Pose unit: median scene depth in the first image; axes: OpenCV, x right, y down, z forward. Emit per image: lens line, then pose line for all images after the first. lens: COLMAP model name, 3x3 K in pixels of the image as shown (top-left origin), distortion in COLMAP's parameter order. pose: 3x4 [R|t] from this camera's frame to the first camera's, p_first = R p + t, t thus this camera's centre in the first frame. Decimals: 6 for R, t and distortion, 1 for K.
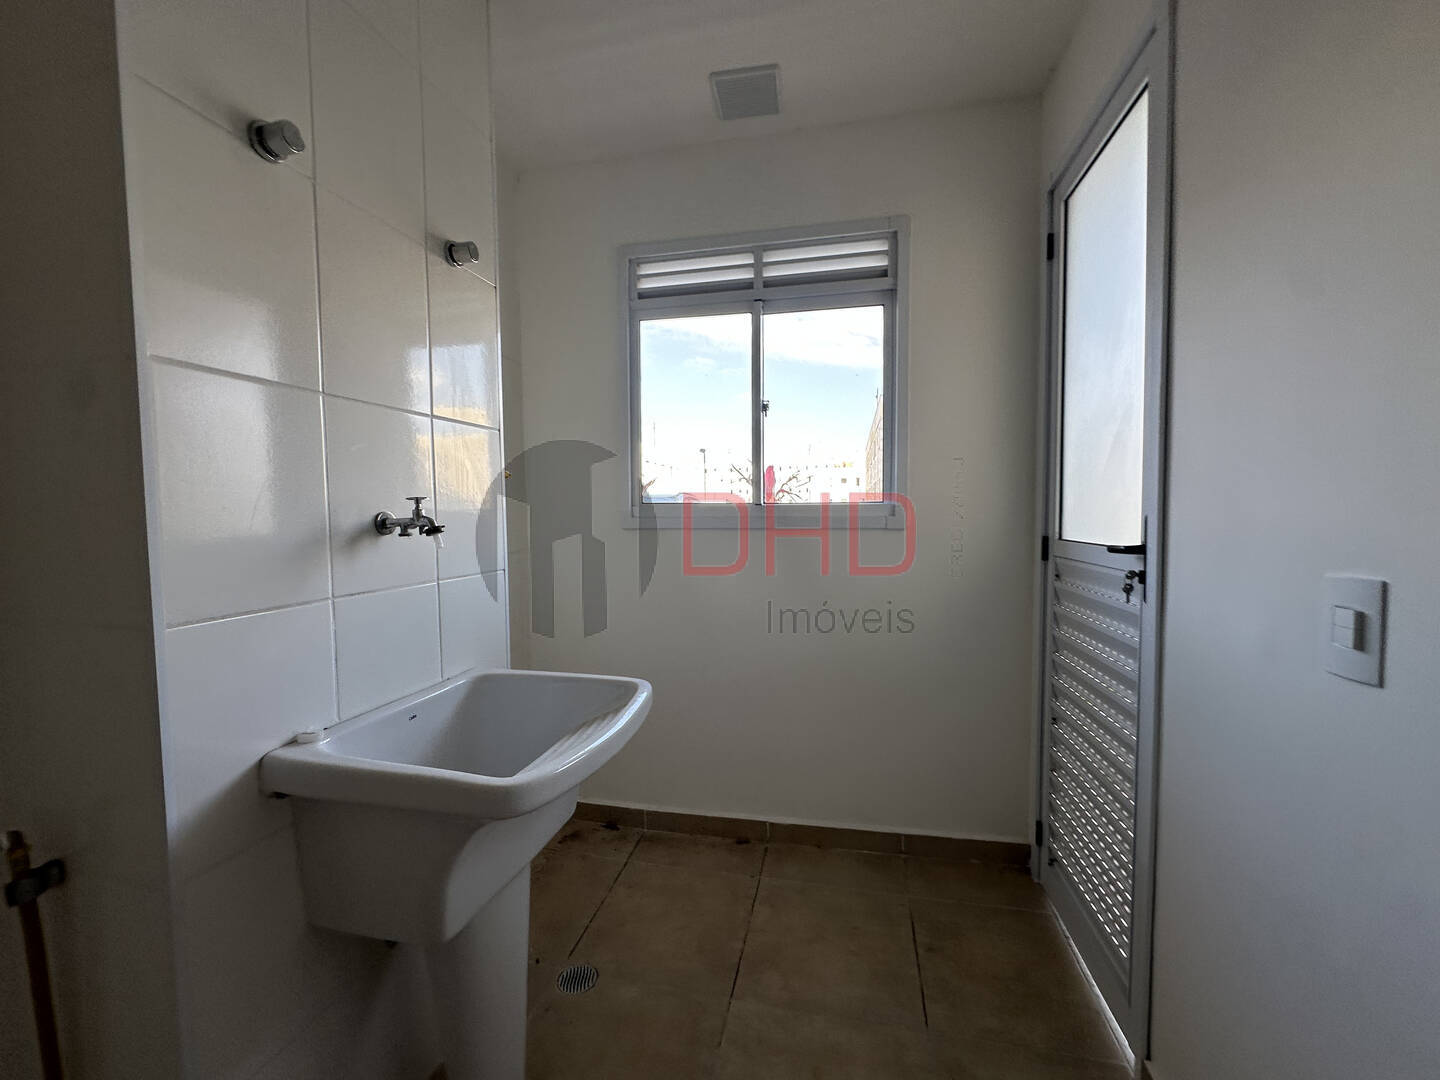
lens RADIAL K [[577.8, 0, 721.3], [0, 577.8, 543.2], [0, 0, 1]] dist [-0.003930, 0.001081]
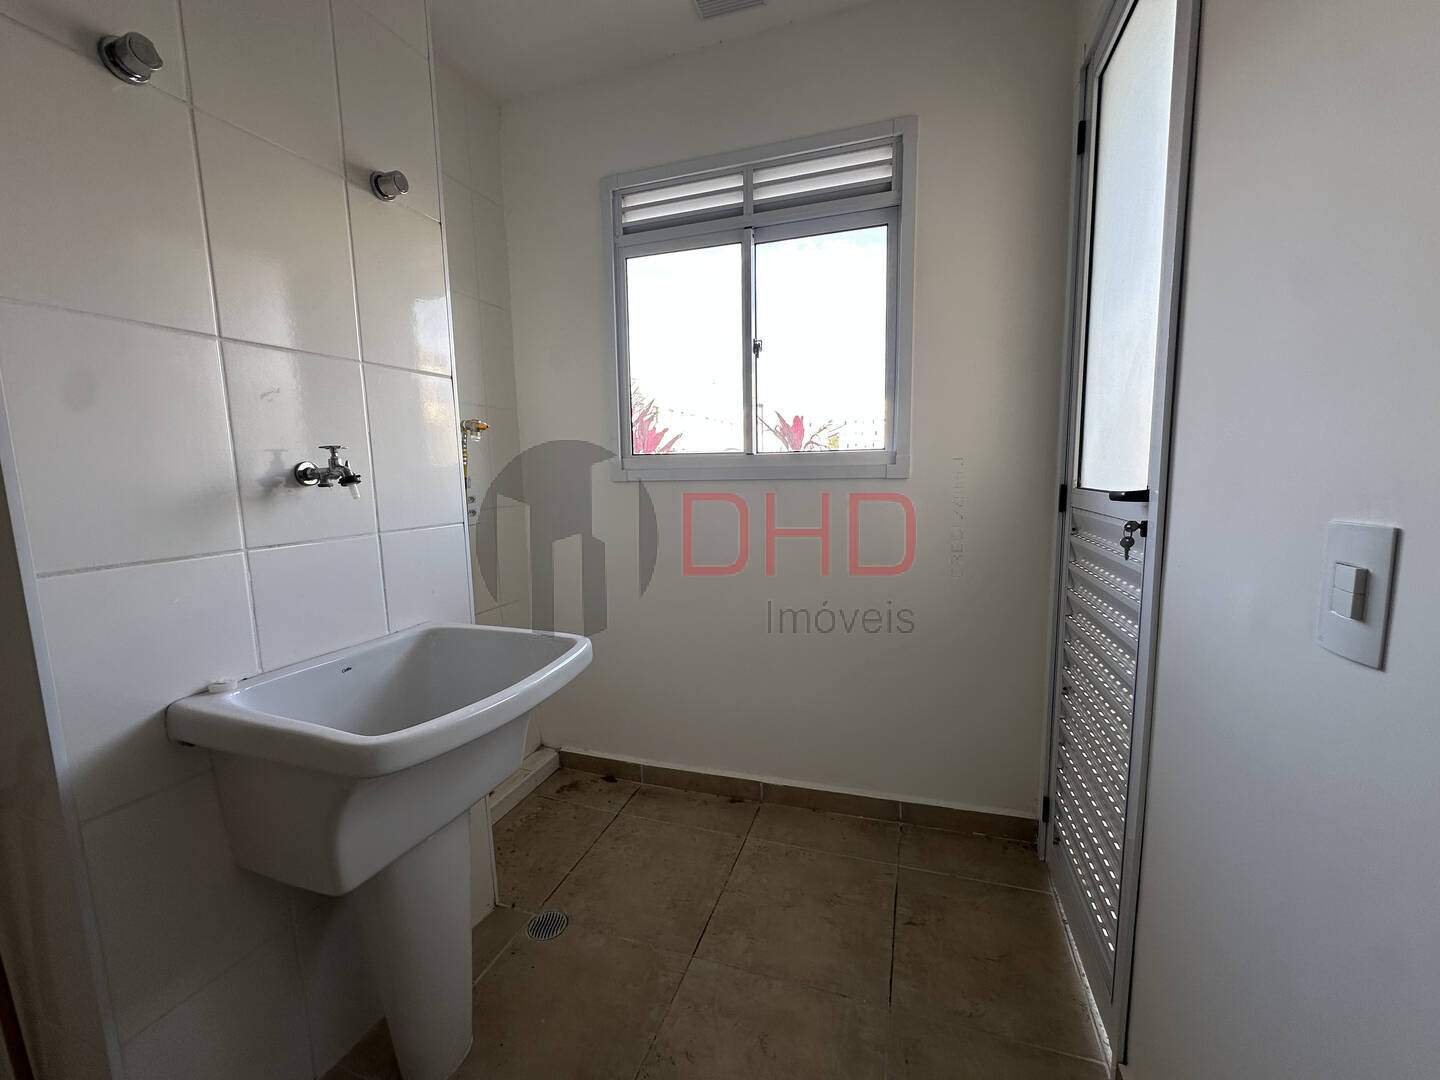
lens RADIAL K [[577.8, 0, 719.4], [0, 577.8, 544.3], [0, 0, 1]] dist [-0.003930, 0.001081]
pose [[0.993734, 0.002280, -0.111746, 0.141128], [0.006091, 0.997202, 0.074507, 0.010060], [0.111603, -0.074721, 0.990940, 0.065155]]
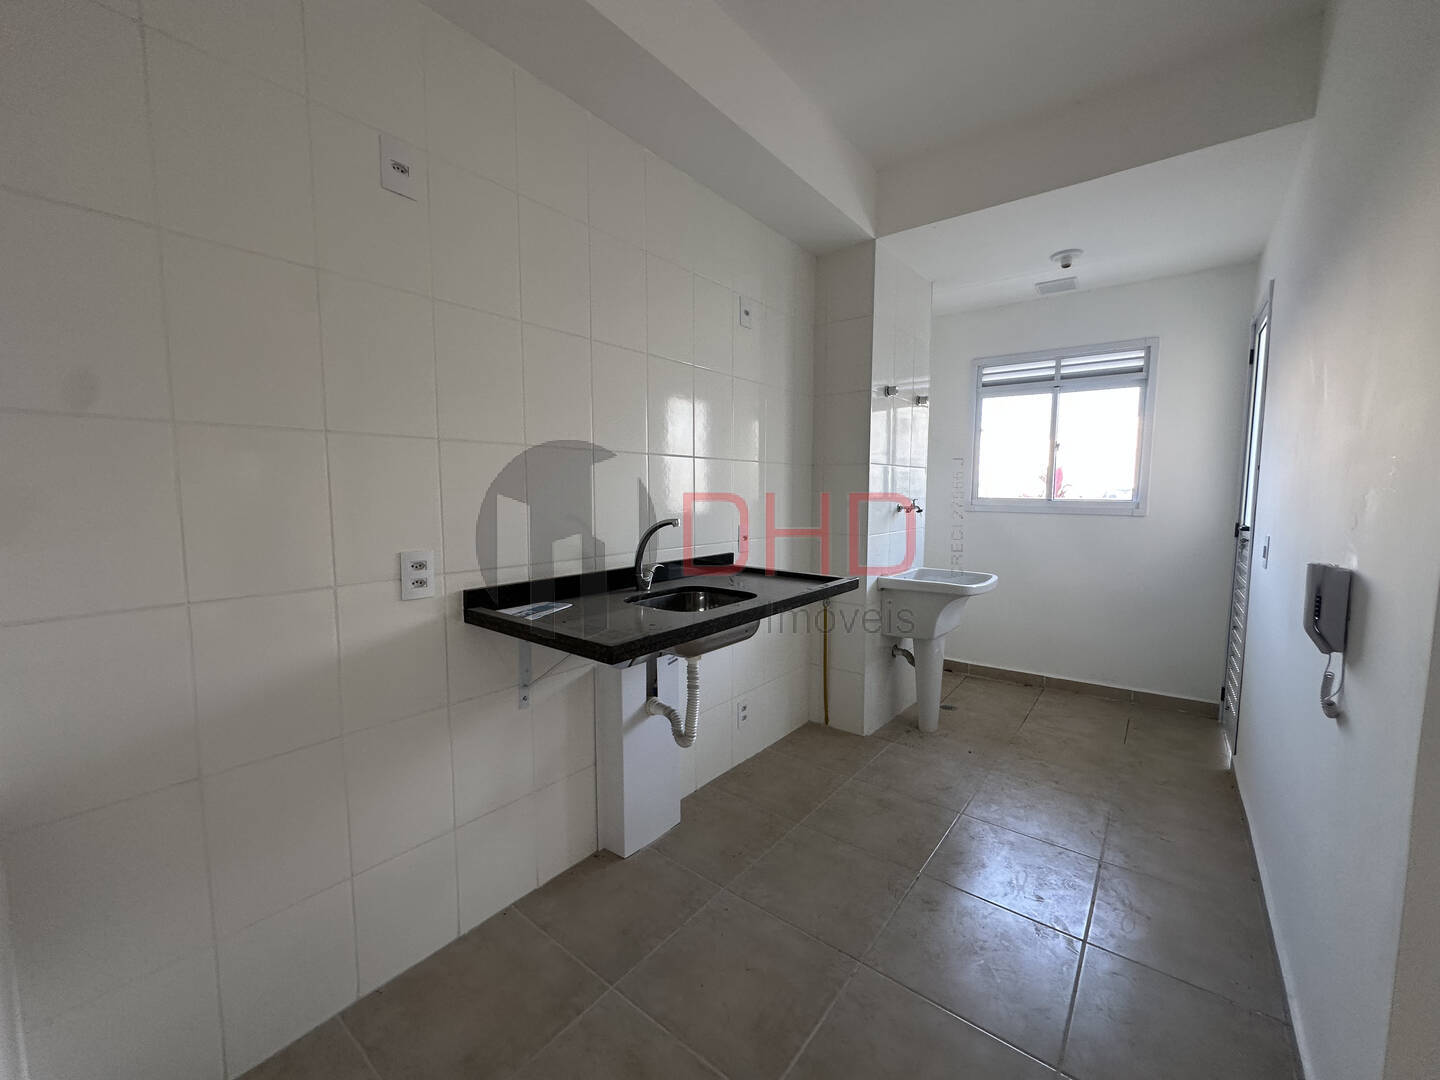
lens RADIAL K [[577.8, 0, 722.3], [0, 577.8, 543.5], [0, 0, 1]] dist [-0.003930, 0.001081]
pose [[0.904635, 0.053223, -0.422851, -0.107621], [-0.037706, 0.998276, 0.044984, 0.029685], [0.424516, -0.024750, 0.905082, -1.253700]]
